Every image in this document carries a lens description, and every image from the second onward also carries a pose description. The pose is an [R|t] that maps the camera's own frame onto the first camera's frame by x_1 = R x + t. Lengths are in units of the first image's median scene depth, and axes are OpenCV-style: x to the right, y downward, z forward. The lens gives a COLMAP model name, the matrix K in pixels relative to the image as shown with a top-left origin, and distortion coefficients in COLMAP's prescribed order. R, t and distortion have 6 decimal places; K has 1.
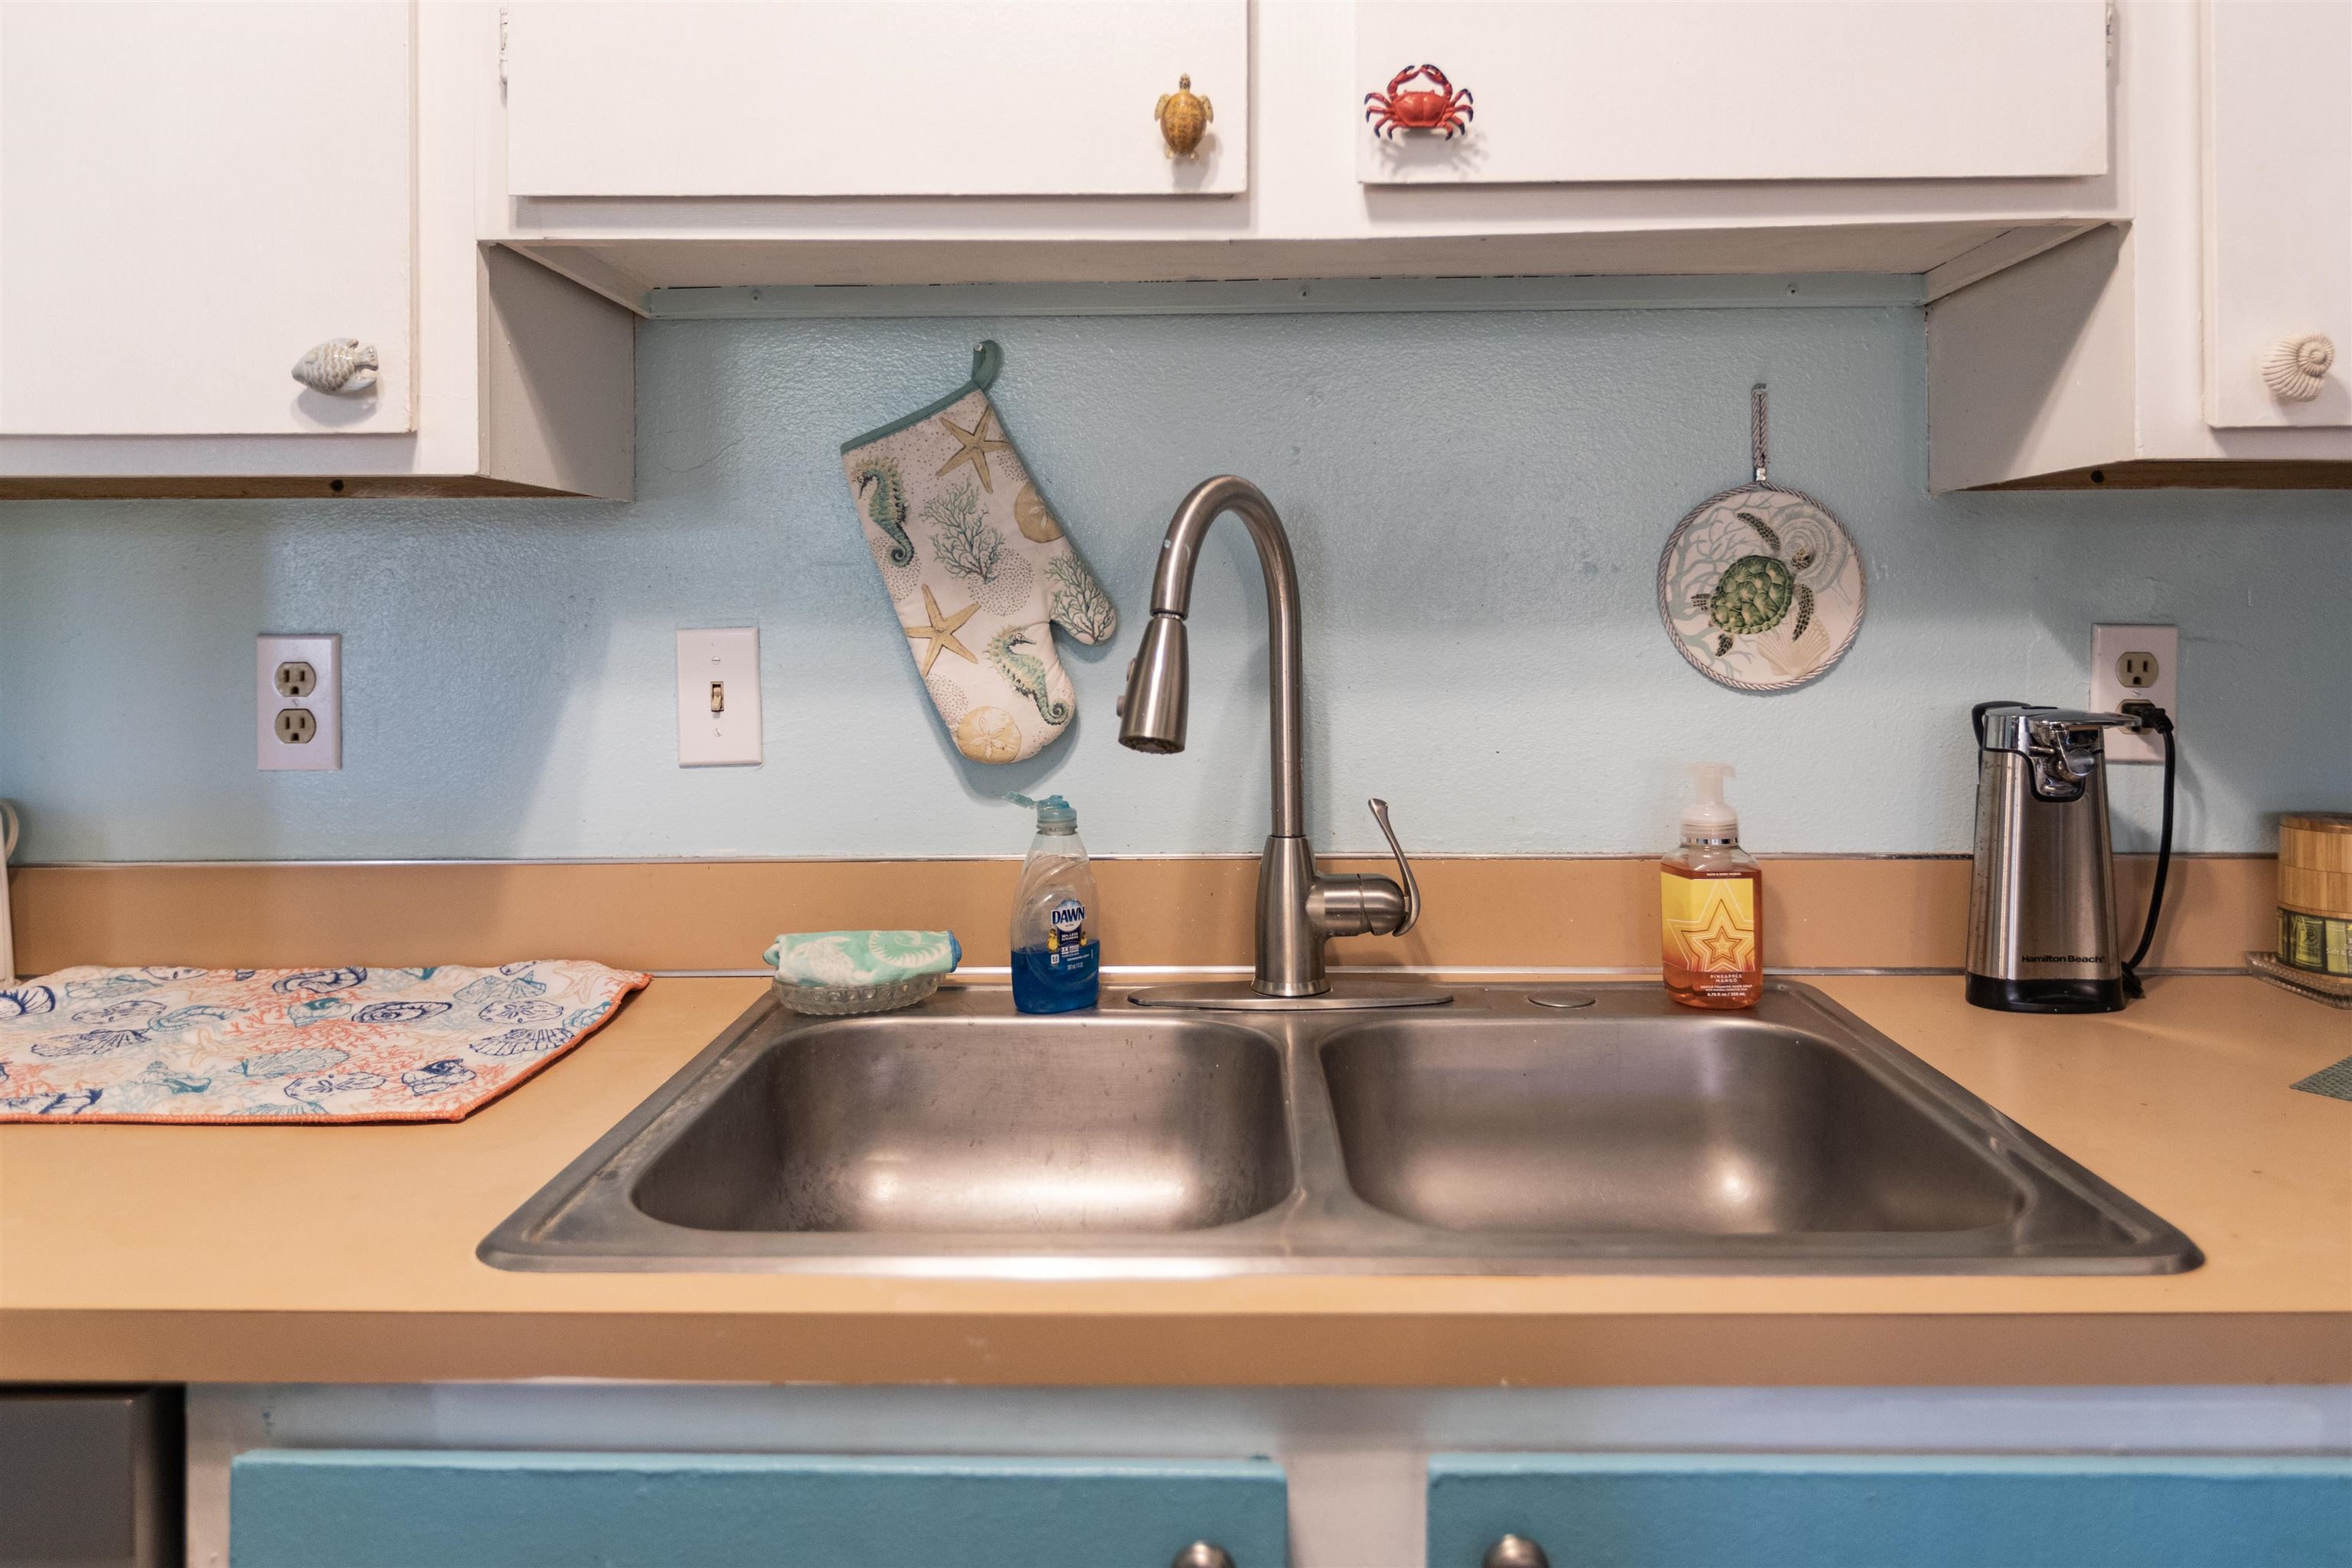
lens RADIAL K [[1632.4, 0, 1187.2], [0, 1632.4, 598.5], [0, 0, 1]] dist [0.005484, 0.001440]
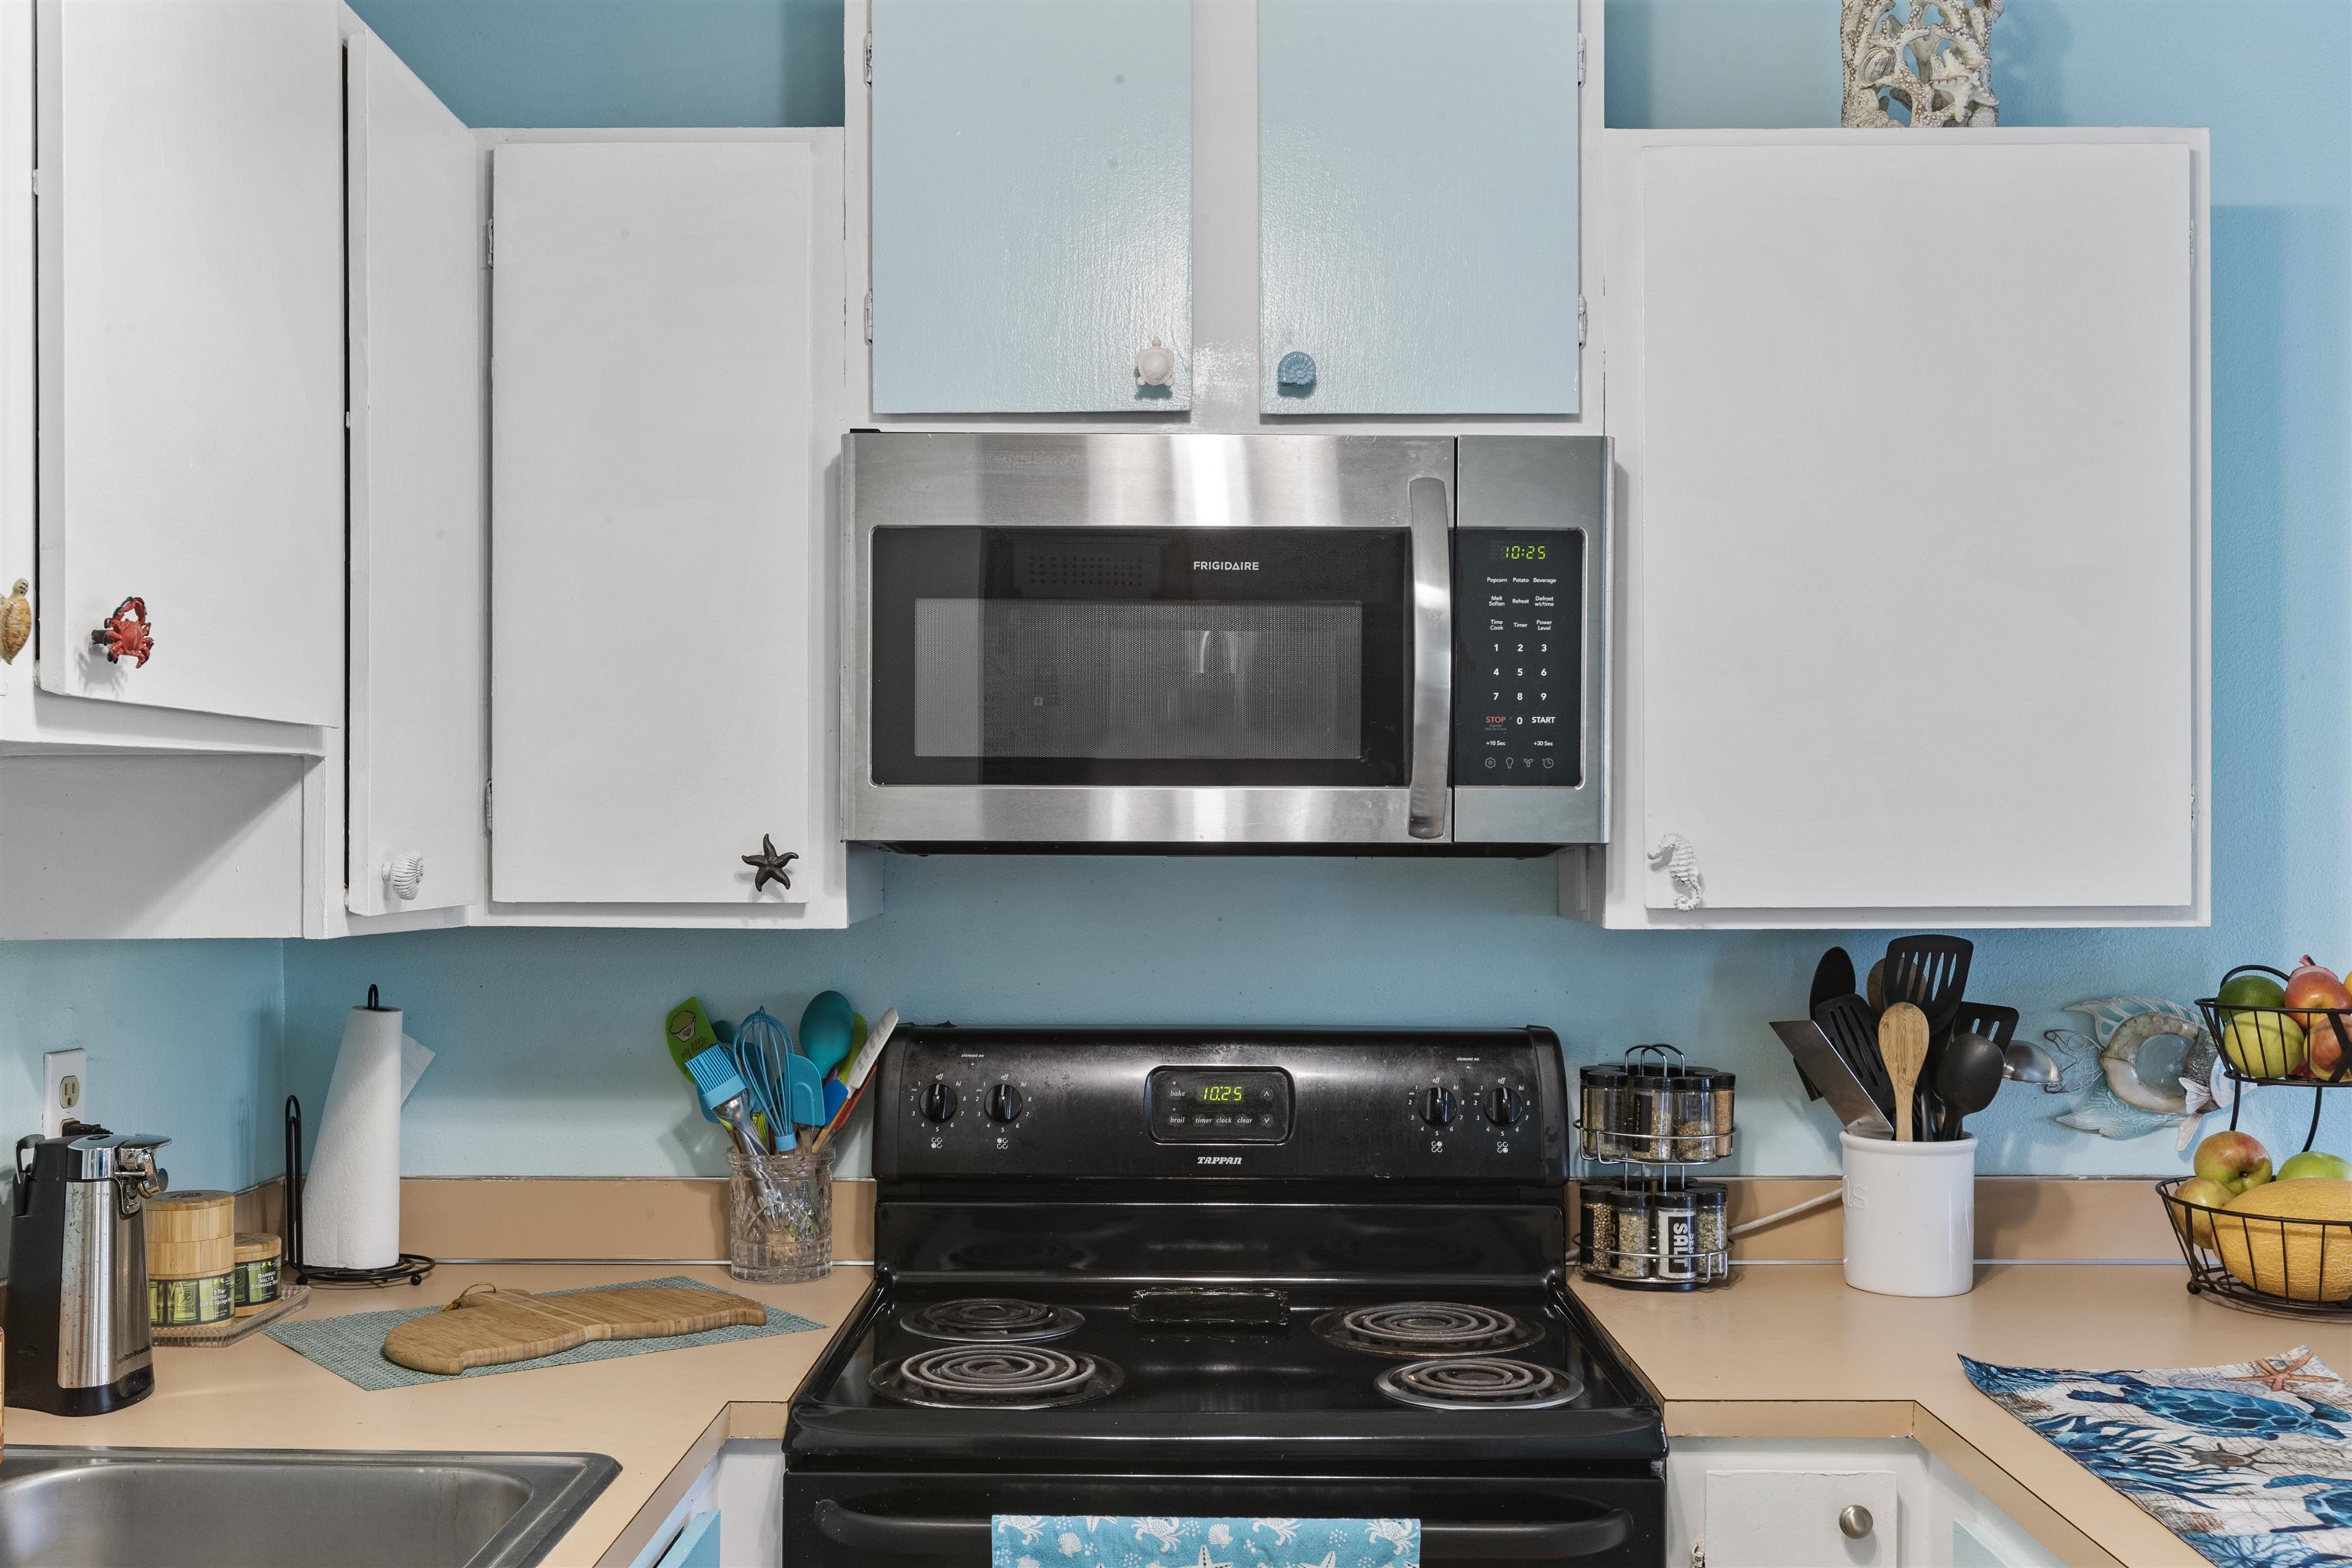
lens RADIAL K [[2321.4, 0, 1163.5], [0, 2321.4, 802.0], [0, 0, 1]] dist [-0.007278, 0.000716]
pose [[0.000974, 0.019321, 0.999813, -1.008980], [-0.005895, 0.999796, -0.019315, -0.128966], [-0.999982, -0.005875, 0.001088, 0.256066]]
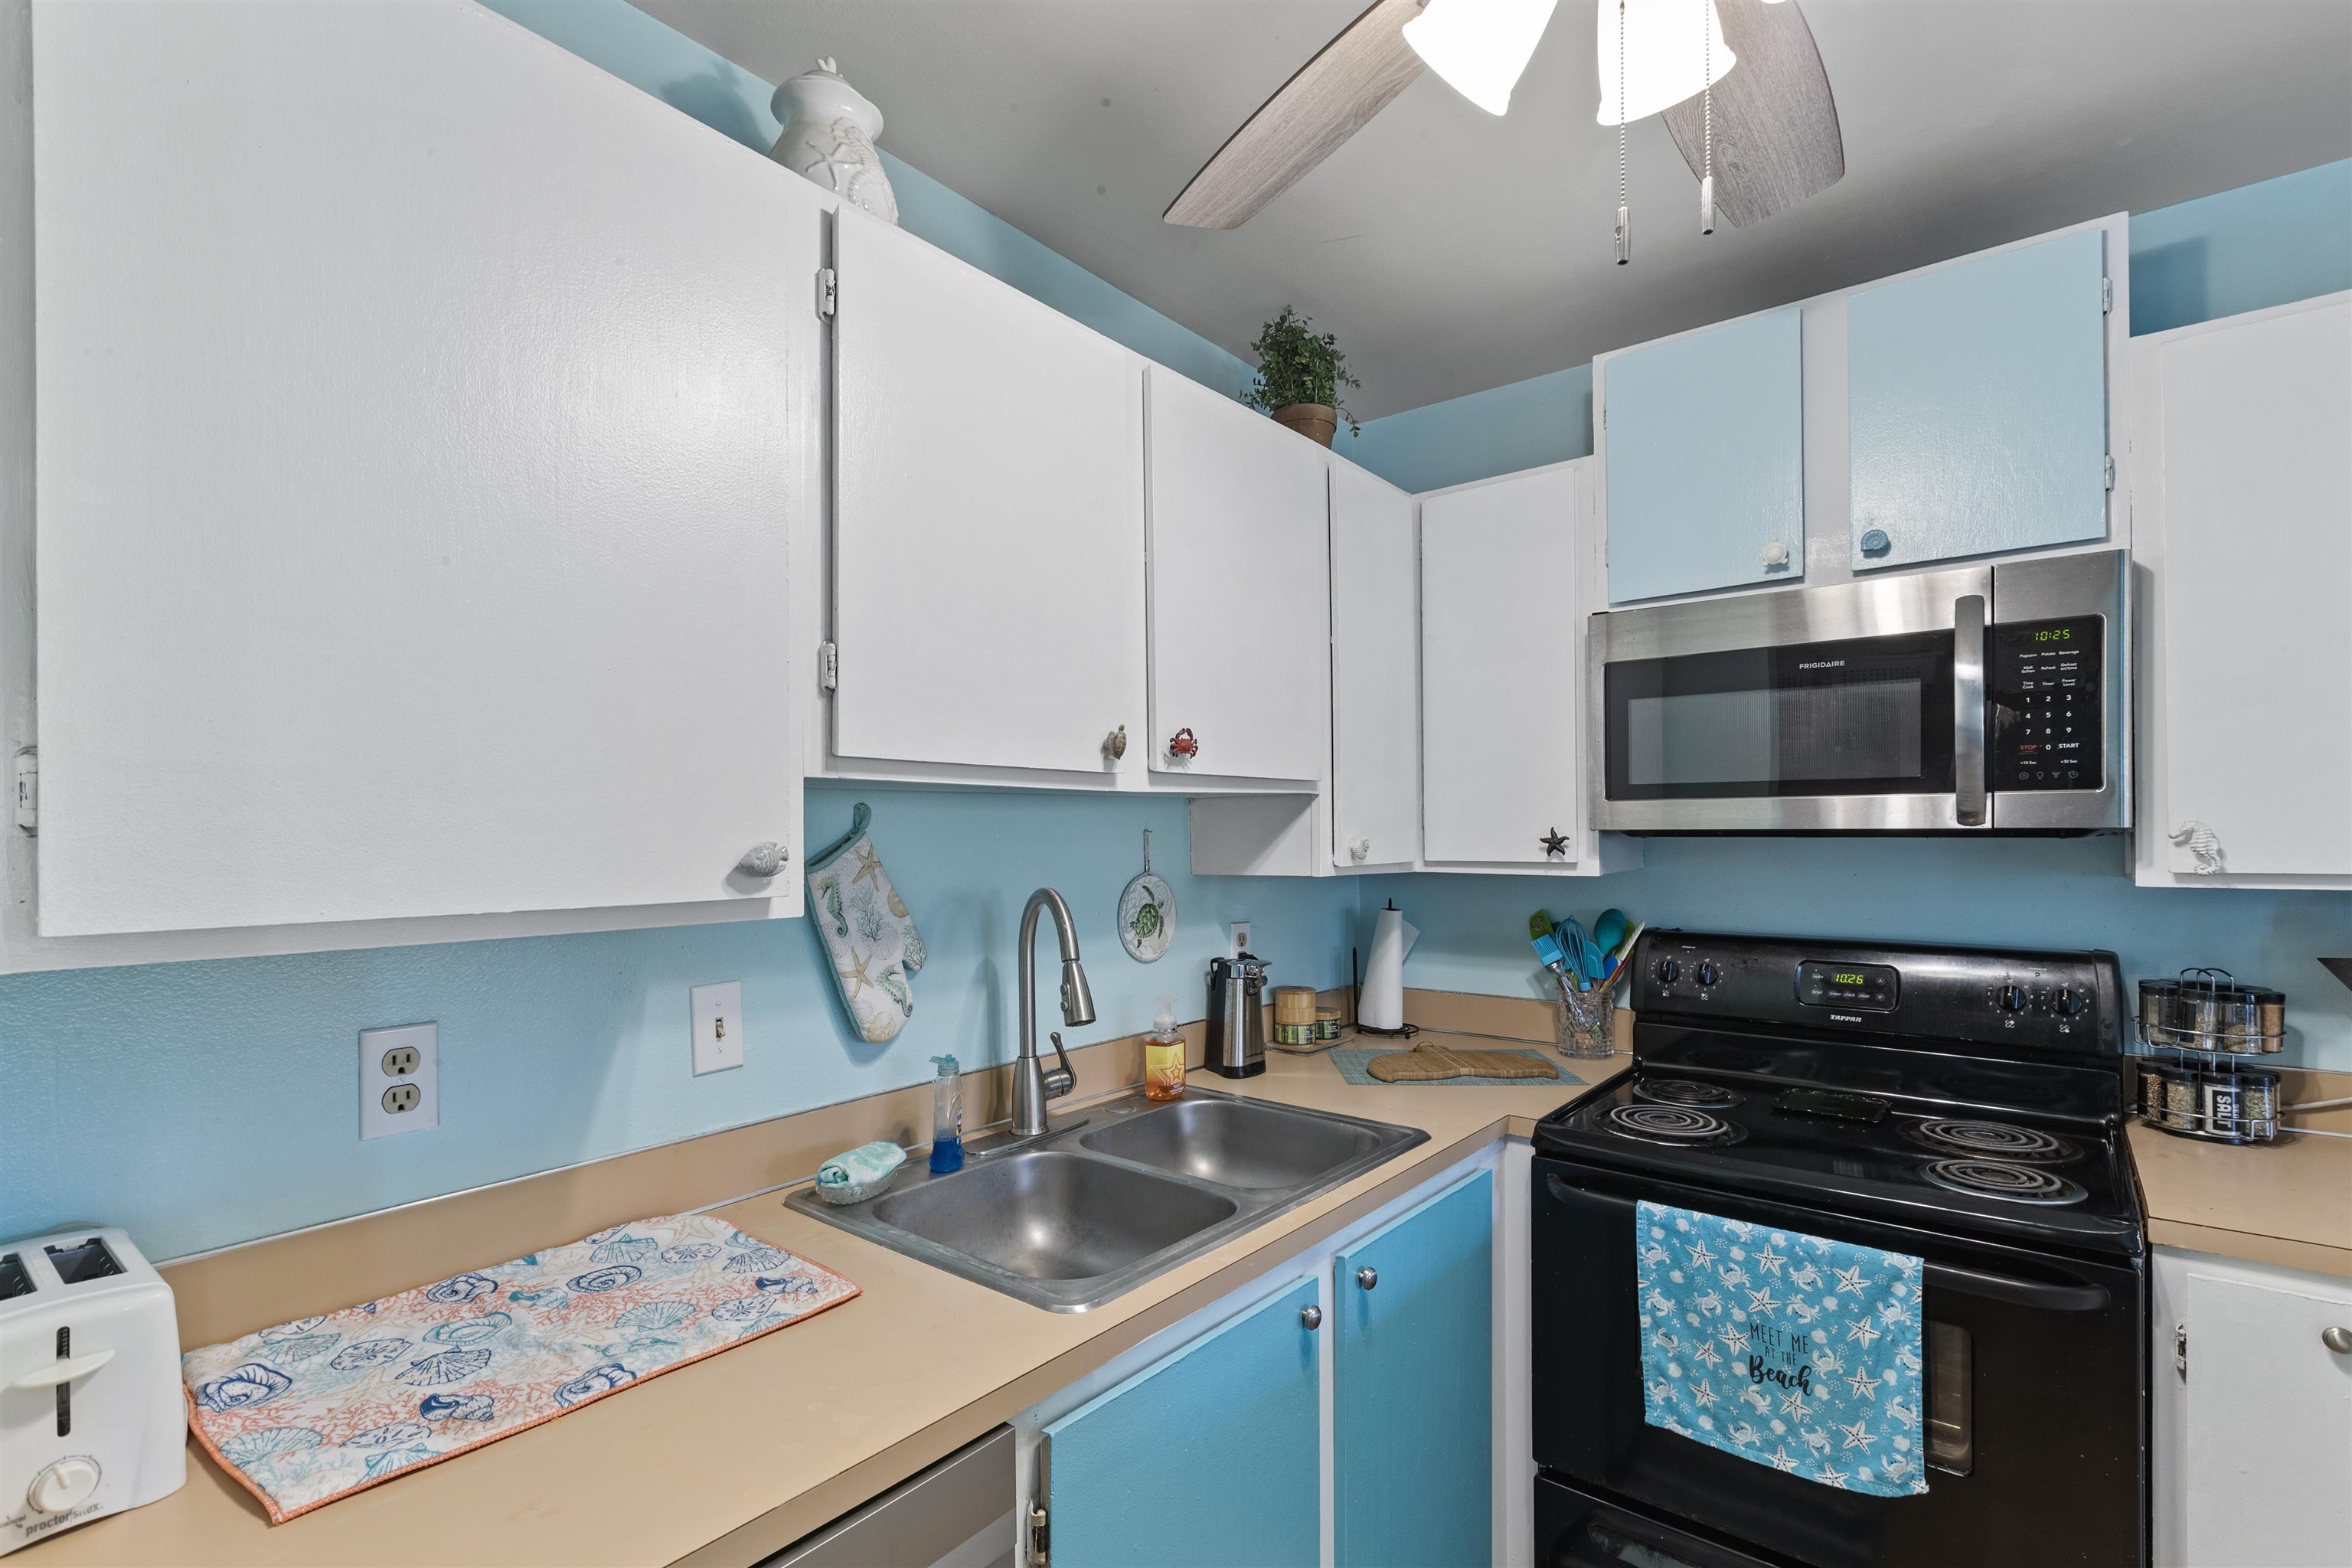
lens RADIAL K [[1080.8, 0, 1168.5], [0, 1080.8, 816.7], [0, 0, 1]] dist [0.005187, -0.000486]
pose [[0.621424, 0.010479, 0.783404, -0.855485], [0.001370, 0.999894, -0.014462, -0.129738], [-0.783473, 0.010061, 0.621344, 0.015513]]
